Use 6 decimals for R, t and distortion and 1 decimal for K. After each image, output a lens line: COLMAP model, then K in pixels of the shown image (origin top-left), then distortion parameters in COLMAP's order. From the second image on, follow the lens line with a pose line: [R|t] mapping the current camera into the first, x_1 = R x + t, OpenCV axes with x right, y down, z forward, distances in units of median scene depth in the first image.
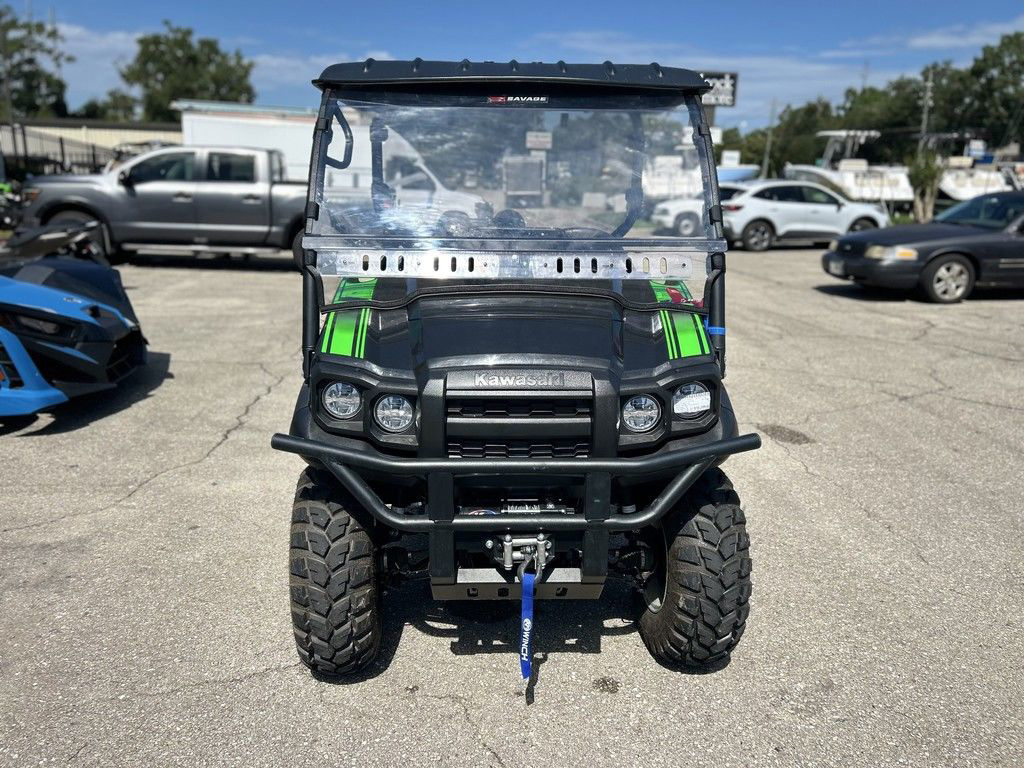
lens RADIAL K [[771.3, 0, 512.0], [0, 771.3, 384.0], [0, 0, 1]] dist [0.000937, -0.011075]
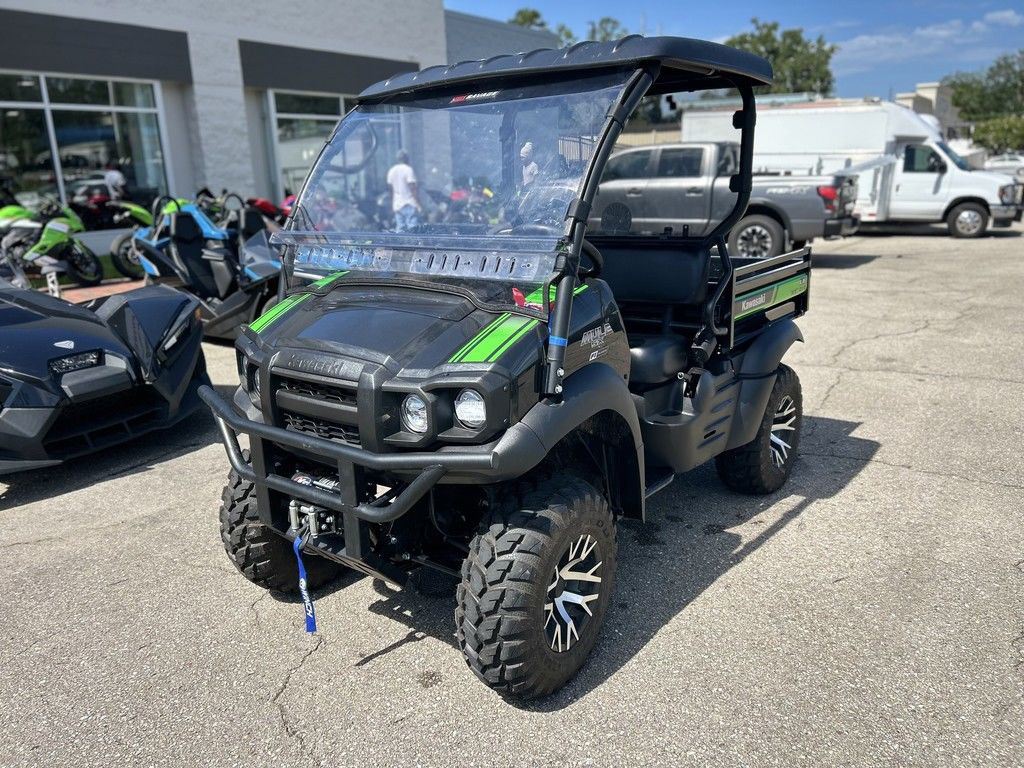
lens RADIAL K [[771.3, 0, 512.0], [0, 771.3, 384.0], [0, 0, 1]] dist [0.000937, -0.011075]
pose [[0.755495, 0.120049, -0.644062, 0.050203], [-0.112405, 0.992243, 0.053095, -0.003600], [0.645440, 0.032283, 0.763128, 0.018306]]
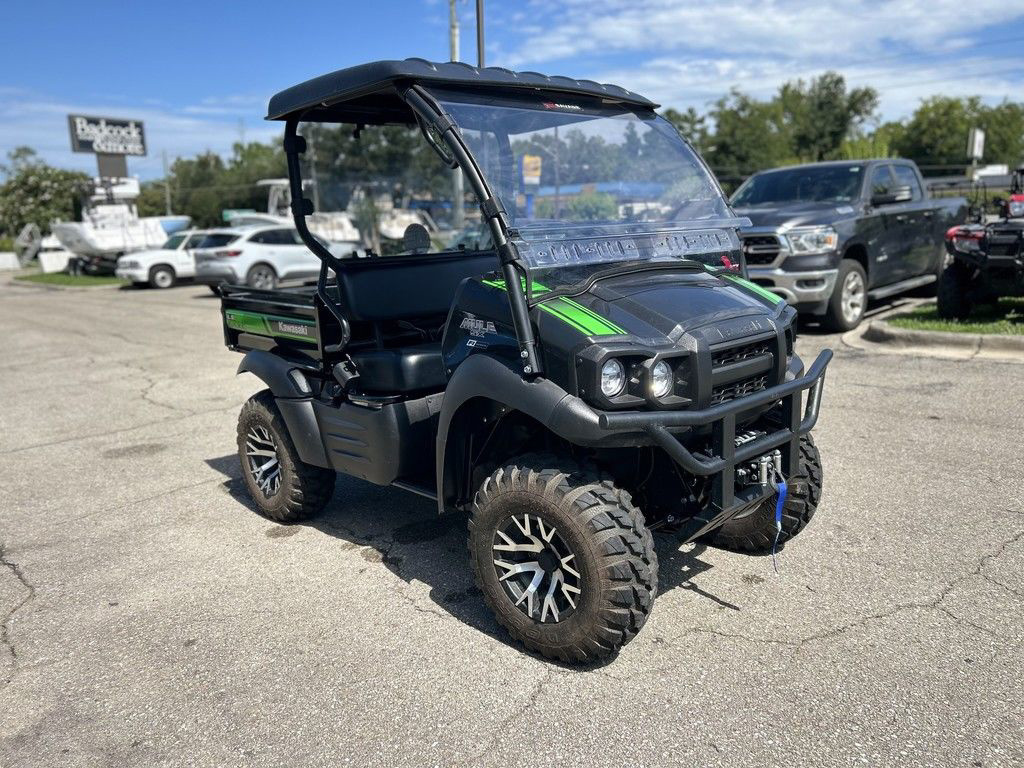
lens RADIAL K [[780.7, 0, 512.0], [0, 780.7, 384.0], [0, 0, 1]] dist [0.003140, -0.000285]
pose [[0.740672, -0.165521, 0.651159, -0.057910], [0.208805, 0.977895, 0.011066, -0.000624], [-0.638597, 0.127769, 0.758861, 0.016022]]
